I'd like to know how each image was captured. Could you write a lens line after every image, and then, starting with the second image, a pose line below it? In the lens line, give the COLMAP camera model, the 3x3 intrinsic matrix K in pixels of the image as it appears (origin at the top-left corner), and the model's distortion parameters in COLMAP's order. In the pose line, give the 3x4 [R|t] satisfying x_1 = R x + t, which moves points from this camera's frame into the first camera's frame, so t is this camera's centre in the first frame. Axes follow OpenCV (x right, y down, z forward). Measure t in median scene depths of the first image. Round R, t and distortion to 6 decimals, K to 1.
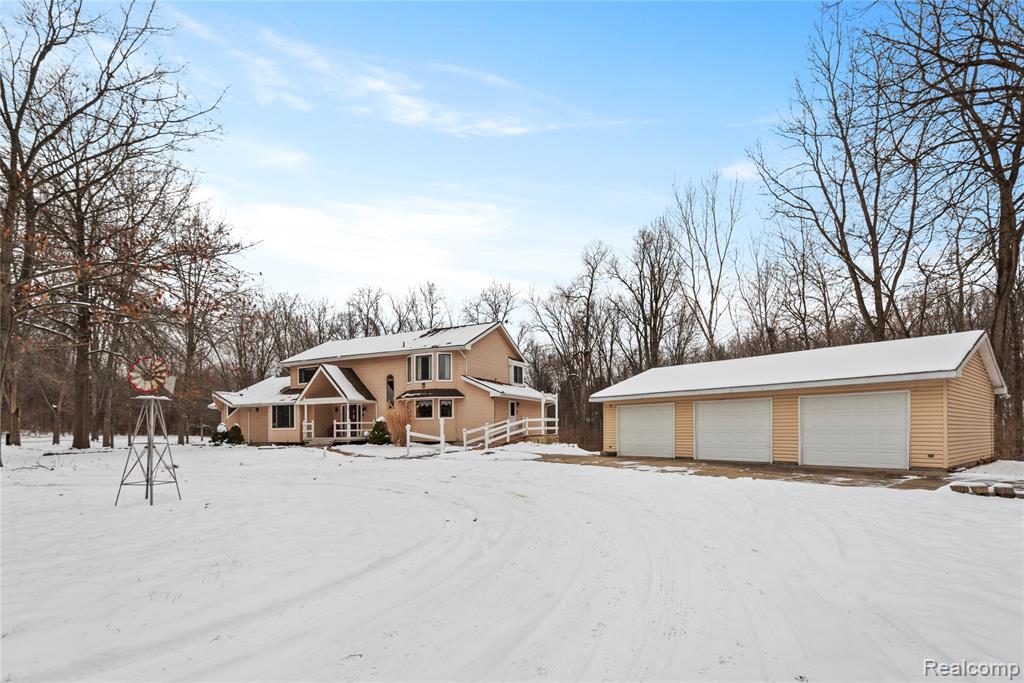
lens RADIAL K [[495.8, 0, 539.5], [0, 495.8, 431.9], [0, 0, 1]] dist [-0.000589, -0.000379]
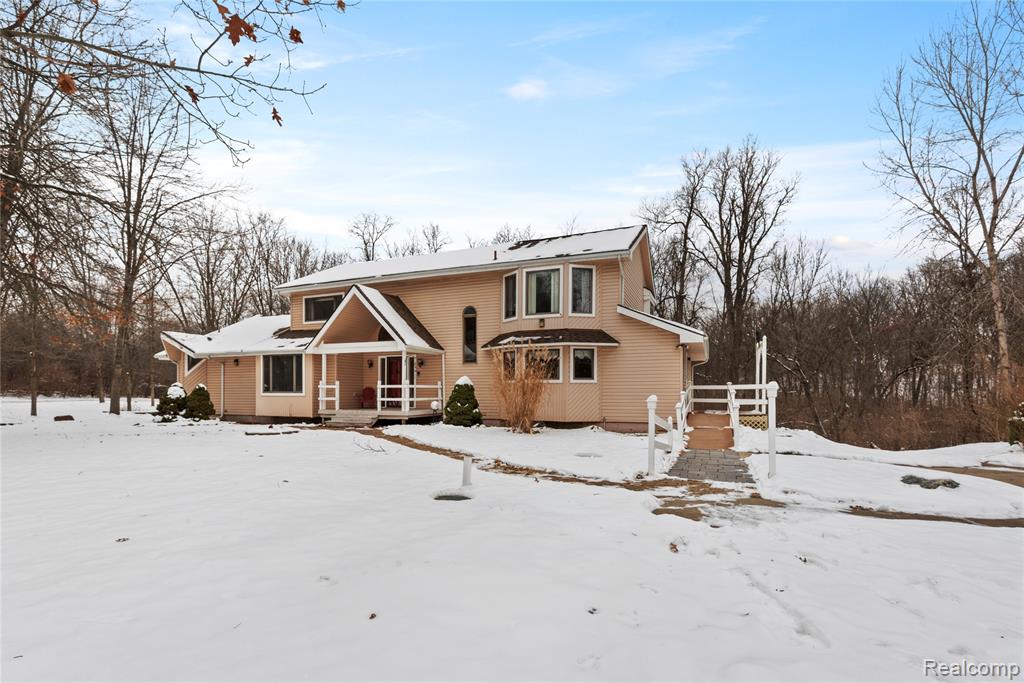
lens RADIAL K [[458.7, 0, 507.8], [0, 458.7, 396.8], [0, 0, 1]] dist [0.015862, -0.009144]
pose [[0.998907, 0.016526, 0.043729, -0.280712], [-0.016524, 0.999863, -0.000401, -0.007666], [-0.043730, -0.000322, 0.999043, 0.450797]]
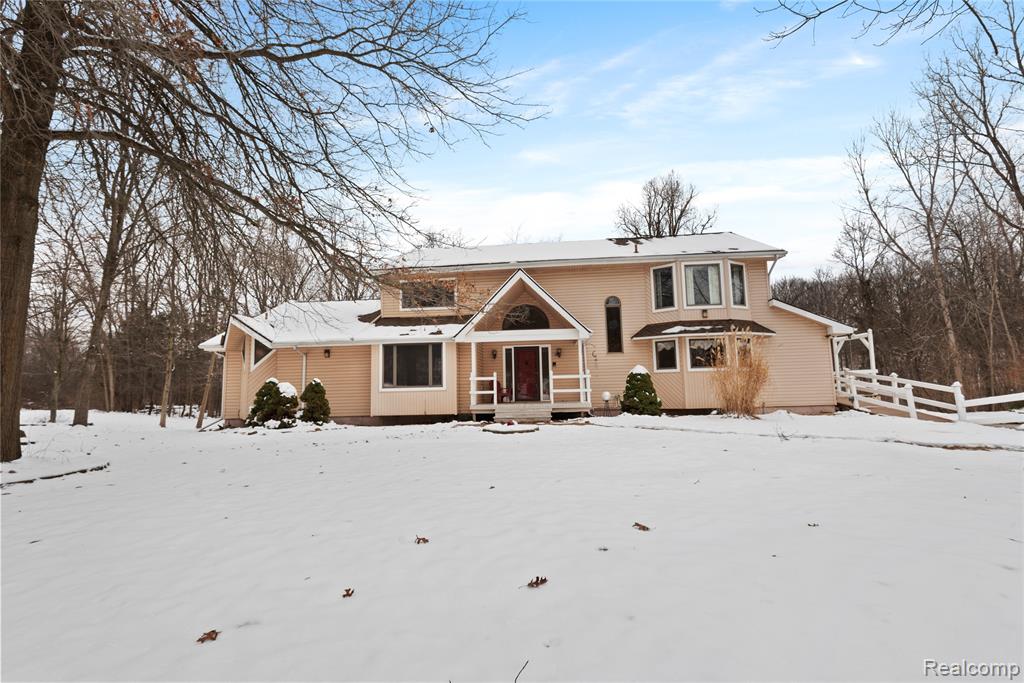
lens RADIAL K [[458.7, 0, 509.4], [0, 458.7, 339.7], [0, 0, 1]] dist [0.015862, -0.009144]
pose [[0.942891, 0.030563, 0.331697, -0.605815], [0.010964, 0.992395, -0.122606, 0.002336], [-0.332922, 0.119241, 0.935385, 0.537293]]
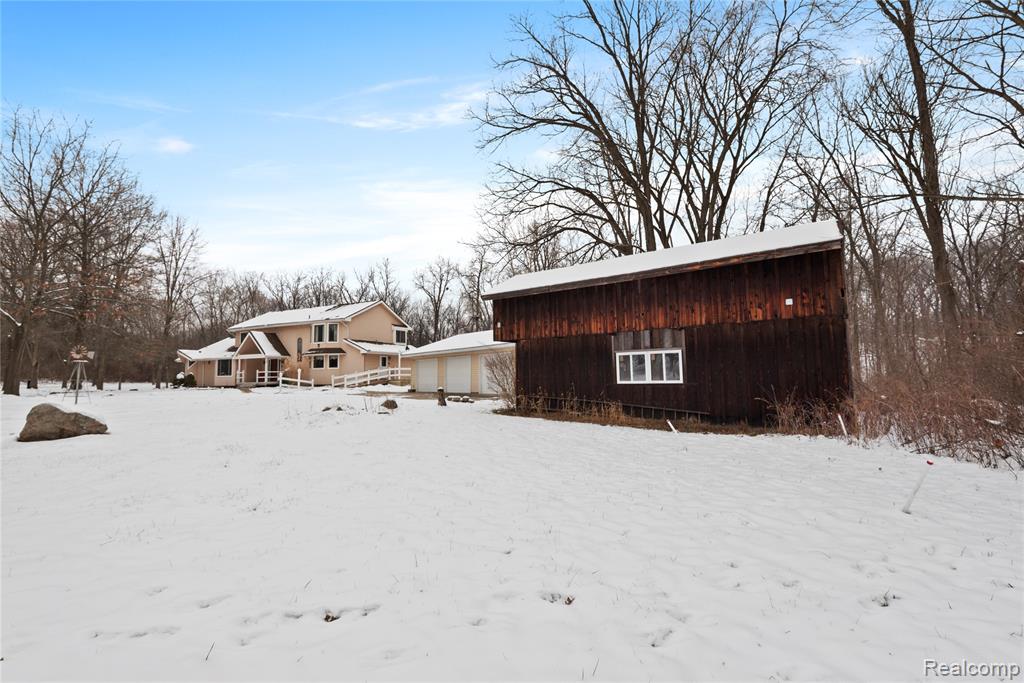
lens RADIAL K [[458.7, 0, 522.8], [0, 458.7, 346.2], [0, 0, 1]] dist [0.015862, -0.009144]
pose [[0.999935, -0.004222, -0.010544, 0.354731], [0.003438, 0.997305, -0.073292, 0.007633], [0.010825, 0.073251, 0.997255, -0.309809]]
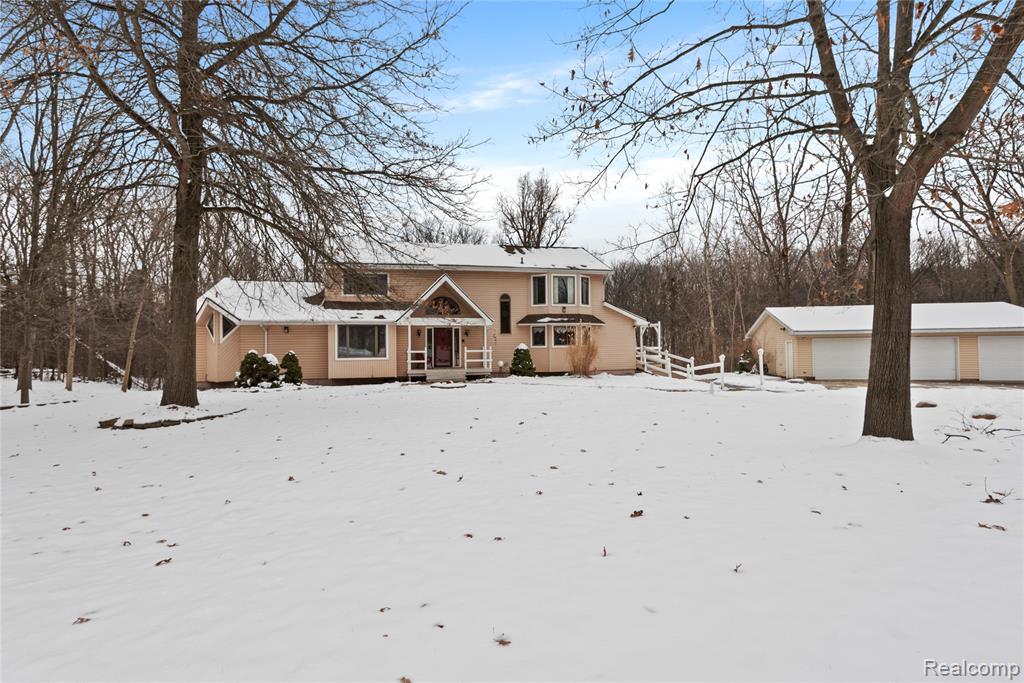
lens RADIAL K [[458.7, 0, 518.7], [0, 458.7, 344.9], [0, 0, 1]] dist [0.015862, -0.009144]
pose [[0.793243, 0.012223, 0.608783, -0.766013], [0.005752, 0.999603, -0.027565, -0.006871], [-0.608878, 0.025367, 0.792858, 0.372010]]
